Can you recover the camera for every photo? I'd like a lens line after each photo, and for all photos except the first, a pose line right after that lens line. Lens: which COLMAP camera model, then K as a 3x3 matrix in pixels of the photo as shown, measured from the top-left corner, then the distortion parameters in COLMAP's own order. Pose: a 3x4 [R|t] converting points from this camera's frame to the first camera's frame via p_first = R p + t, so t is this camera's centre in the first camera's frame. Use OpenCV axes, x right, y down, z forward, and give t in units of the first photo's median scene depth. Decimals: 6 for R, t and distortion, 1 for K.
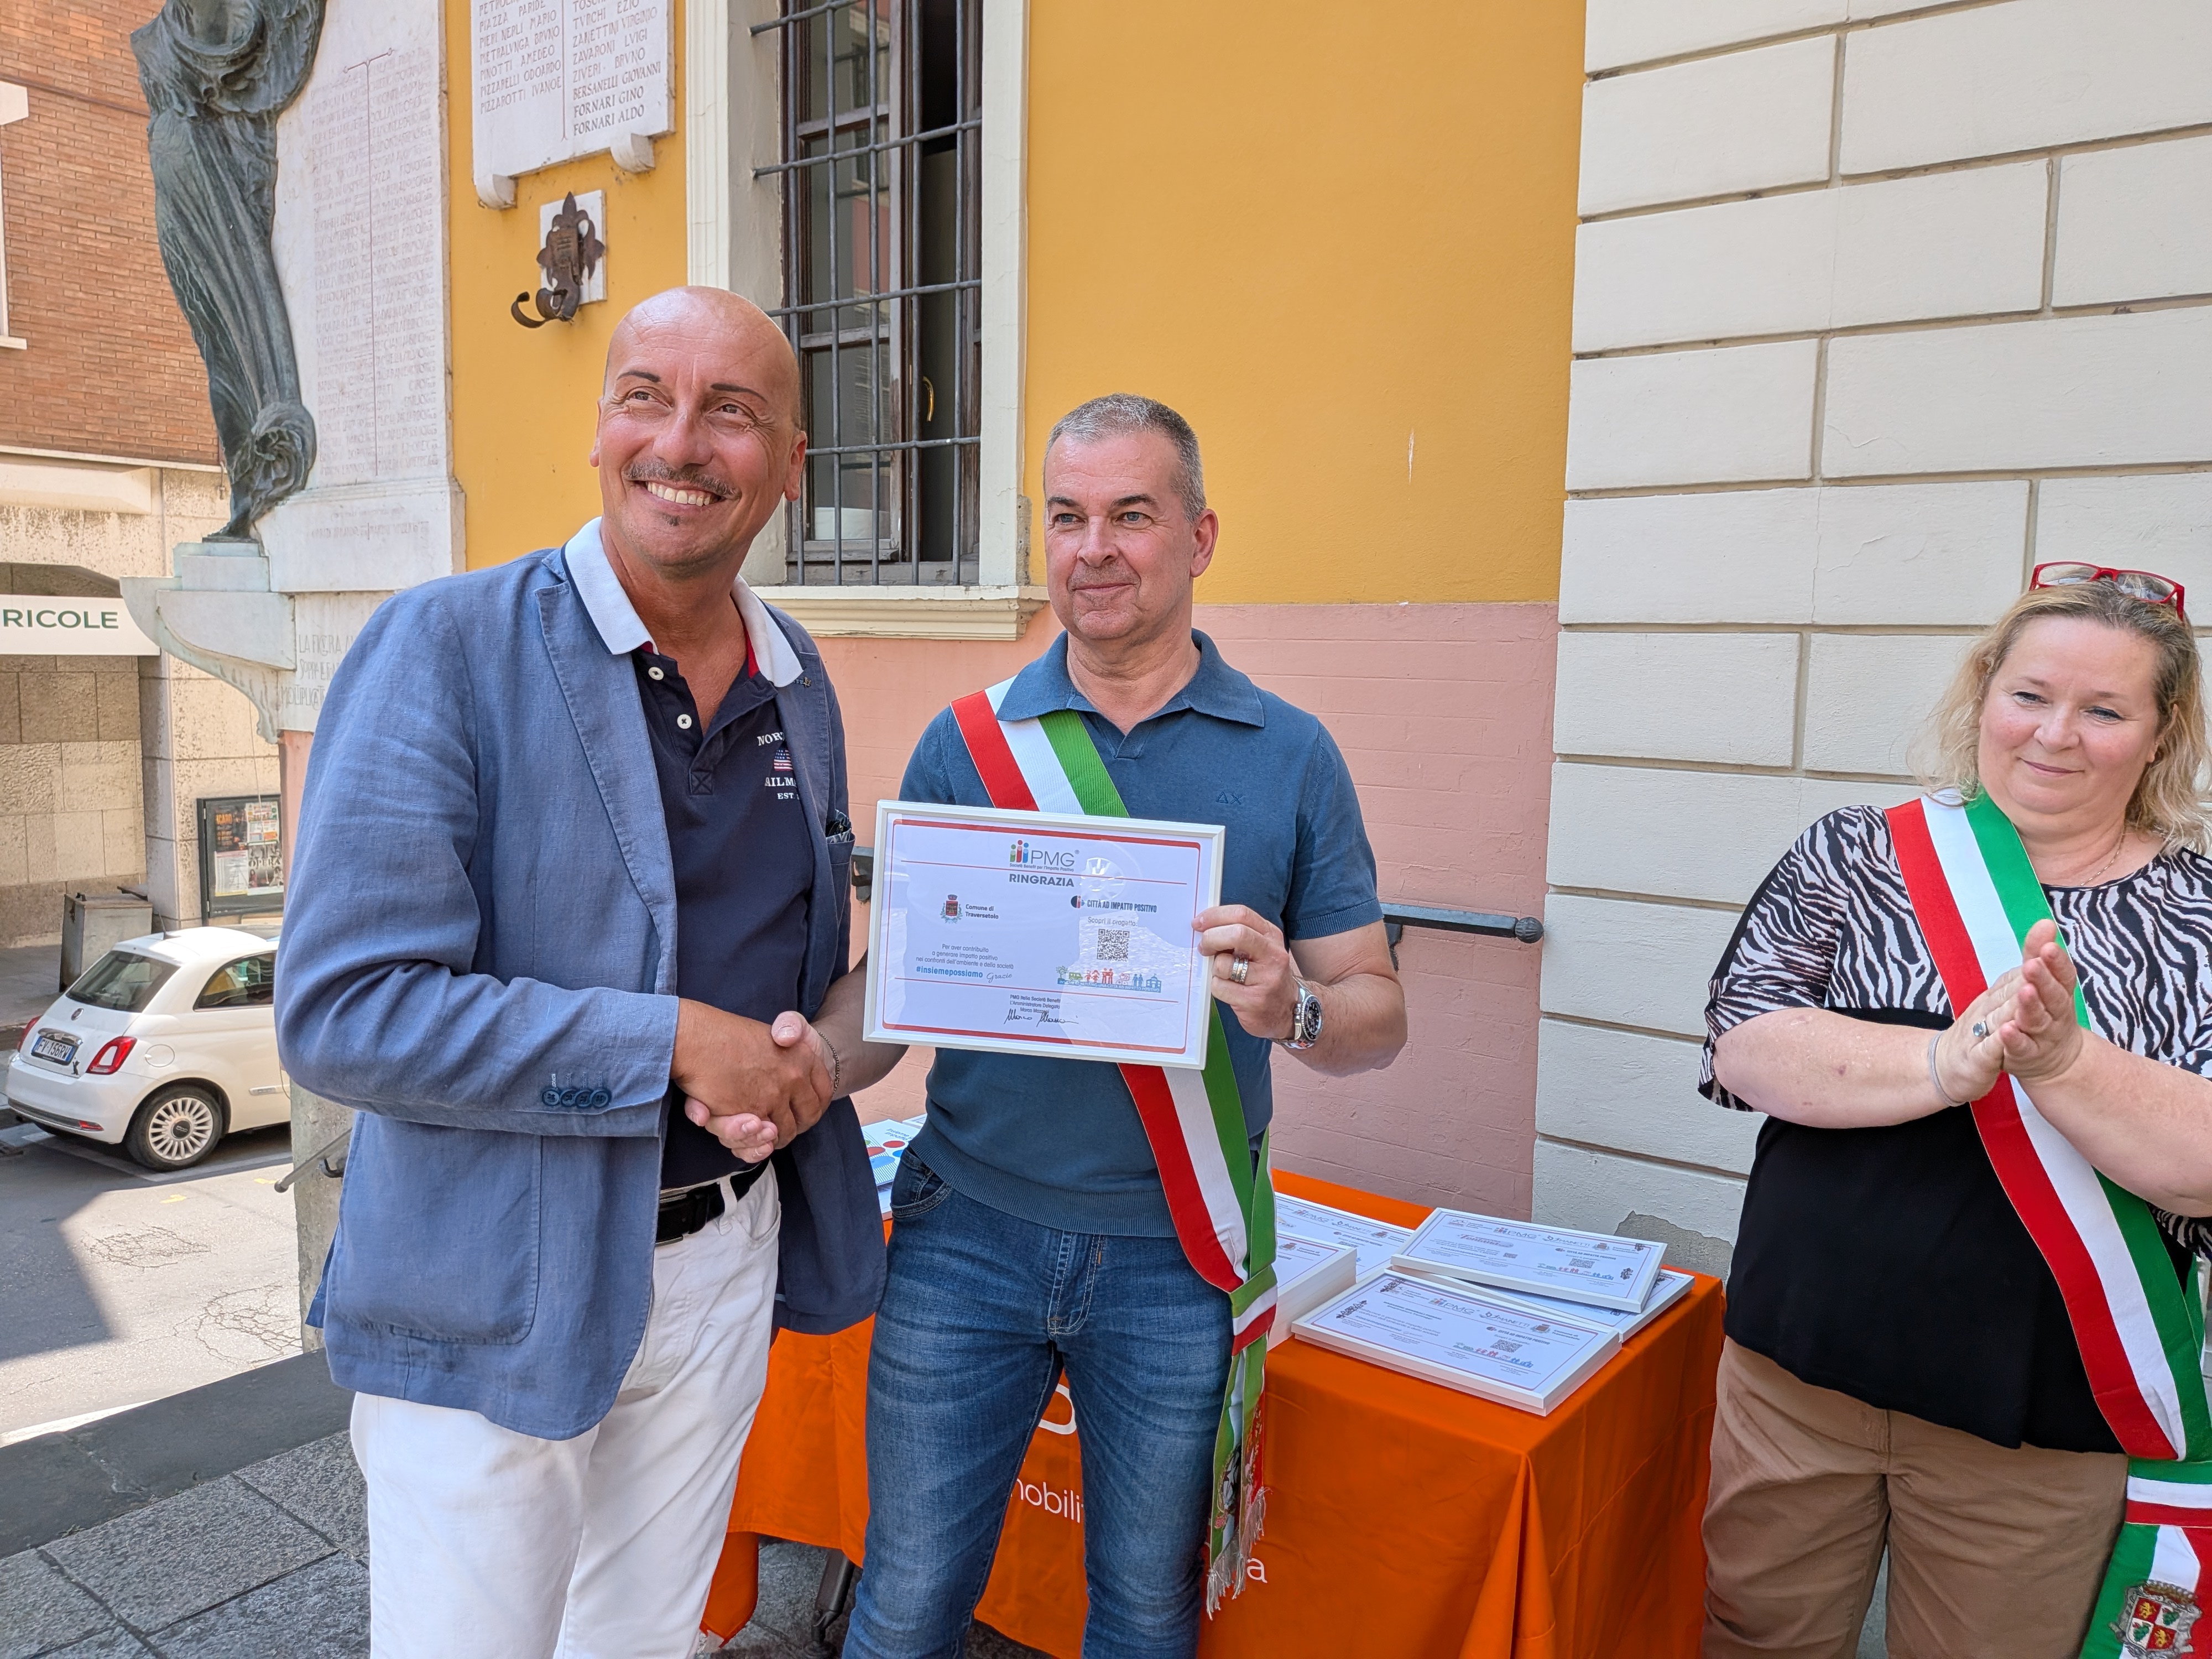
lens RADIAL K [[1643.0, 0, 1143.3], [0, 1643.0, 816.0], [0, 0, 1]] dist [-0.031791, 0.027094]
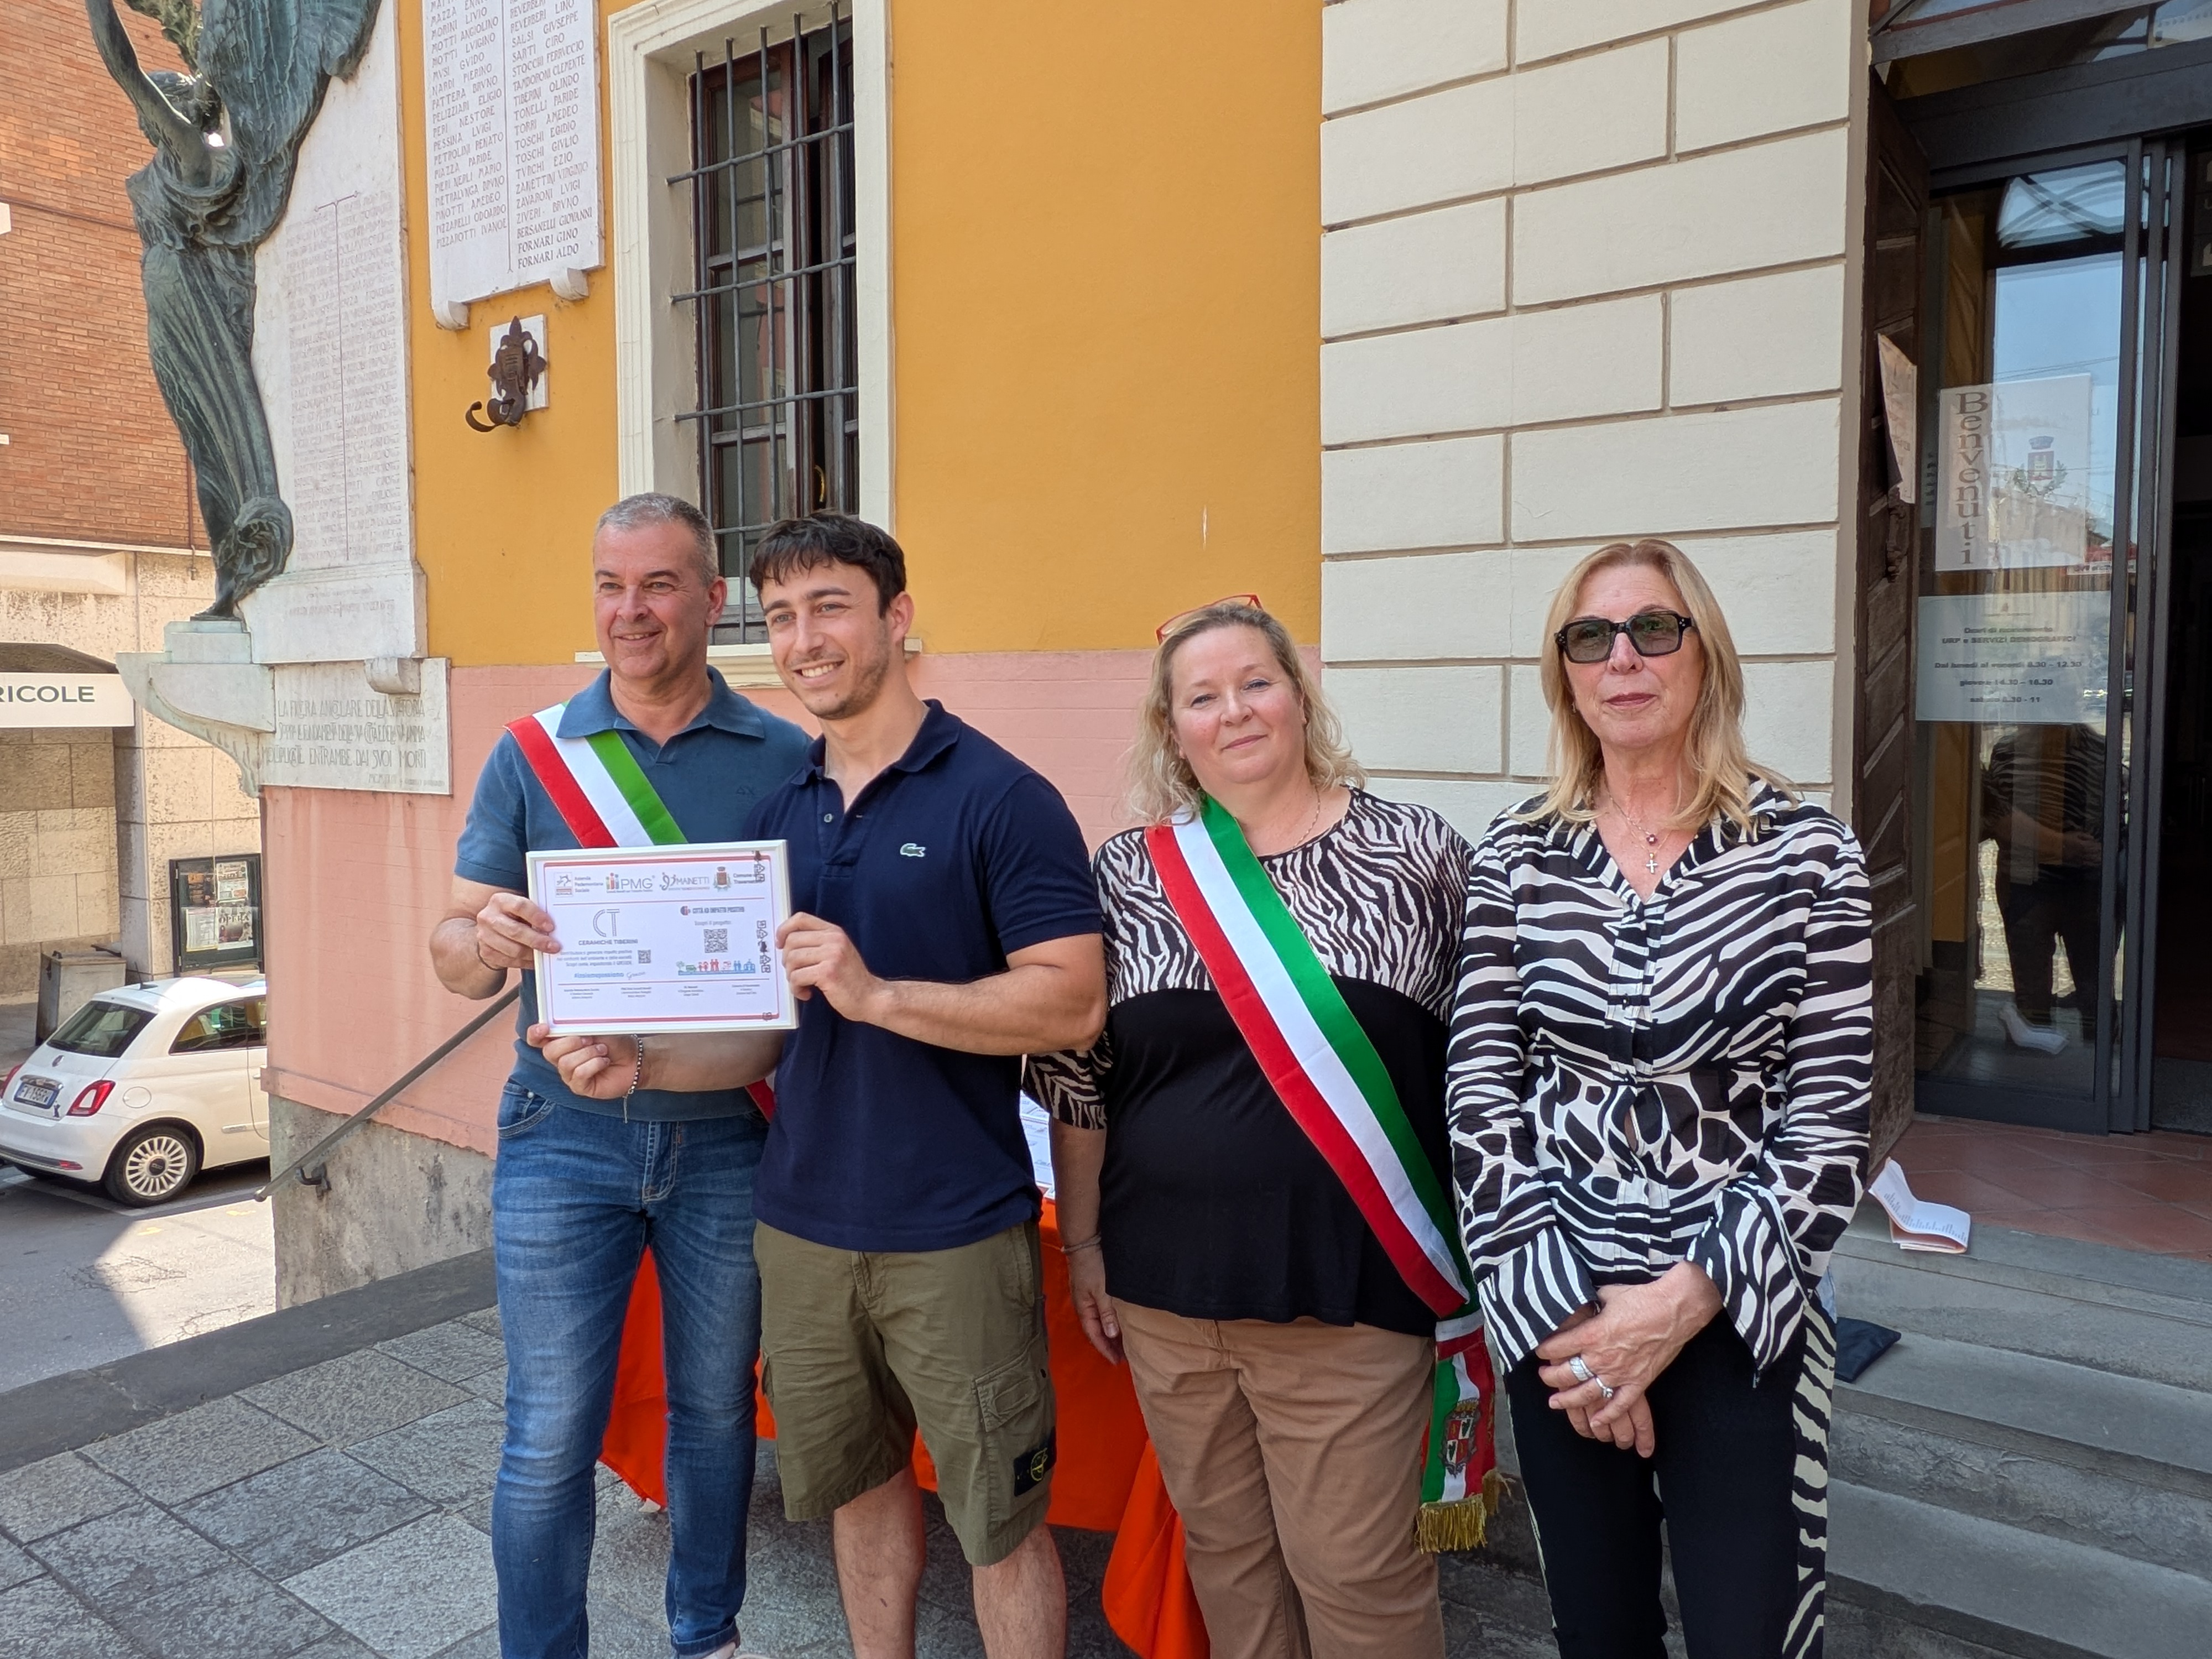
lens RADIAL K [[1561.9, 0, 1089.6], [0, 1561.9, 795.4], [0, 0, 1]] dist [0.034864, -0.023885]
pose [[0.999715, -0.022660, 0.007565, 0.037134], [0.022964, 0.998814, -0.042927, 0.015395], [-0.006583, 0.043088, 0.999050, -0.096424]]
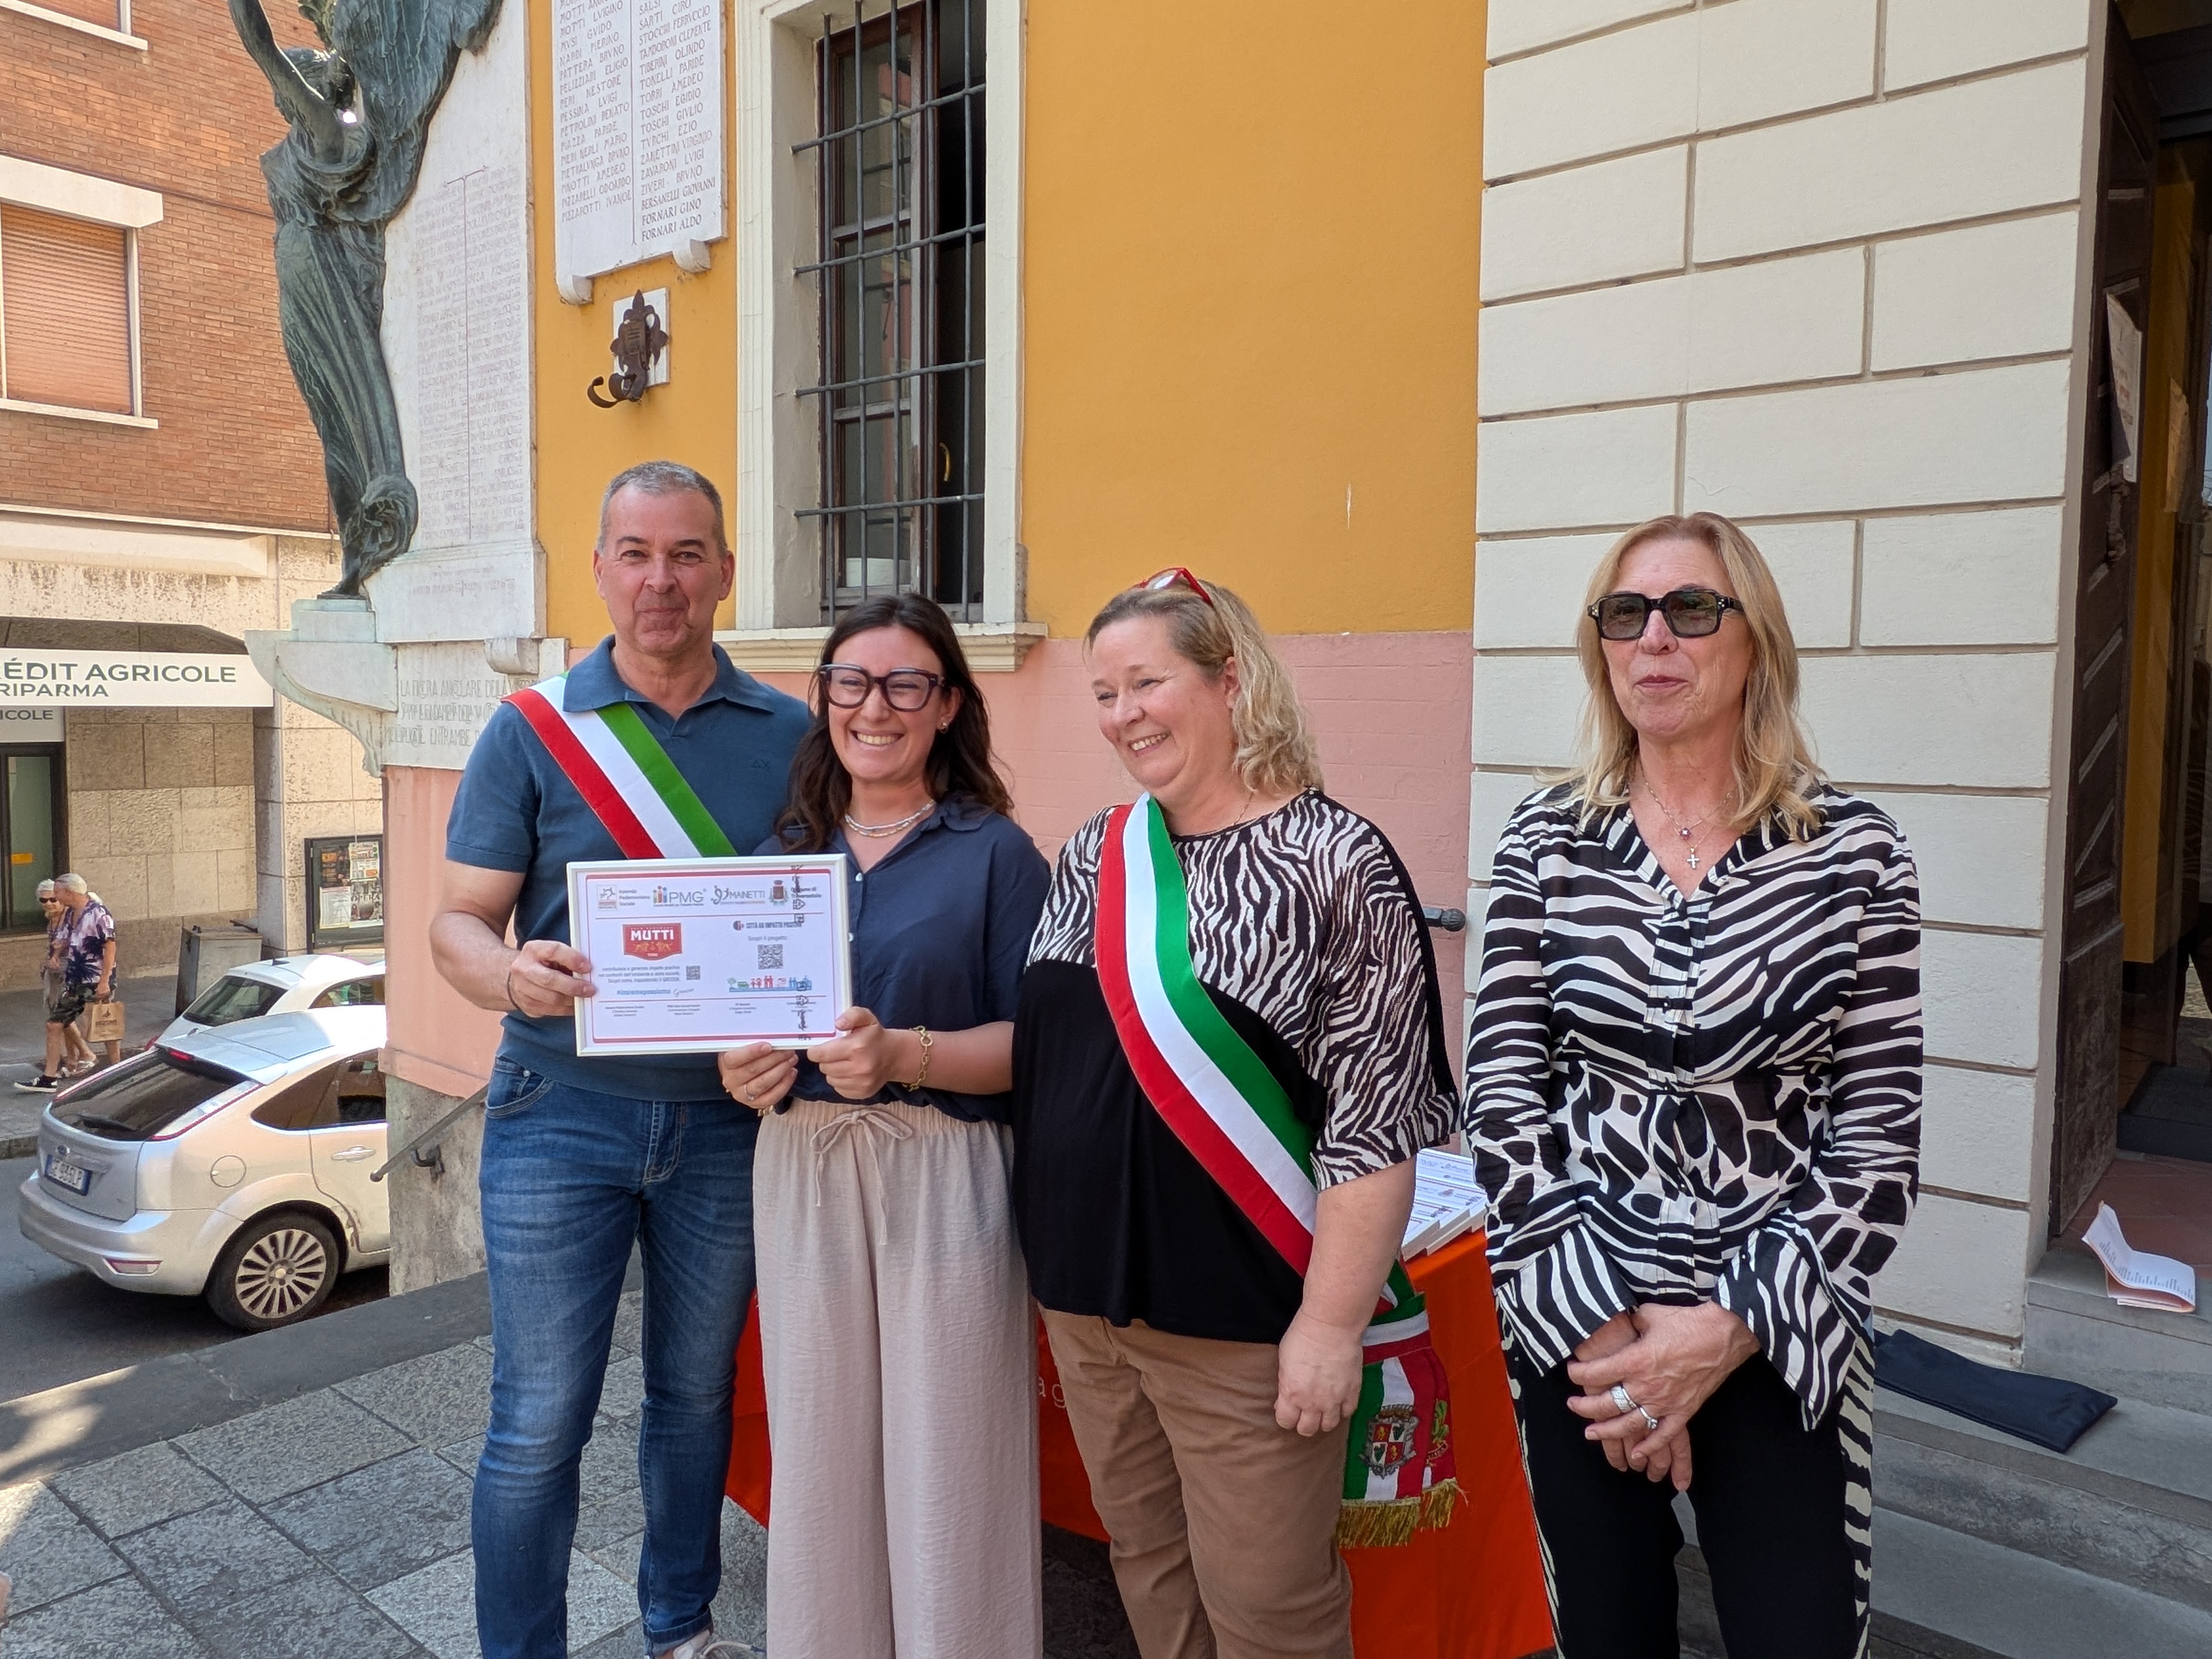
lens RADIAL K [[1565.8, 0, 1119.1], [0, 1565.8, 796.6], [0, 0, 1]] dist [0.035346, -0.025790]
pose [[0.998815, -0.004916, -0.048411, 0.032009], [0.002973, 0.999190, -0.040128, 0.015651], [0.048570, 0.039936, 0.998021, -0.062599]]
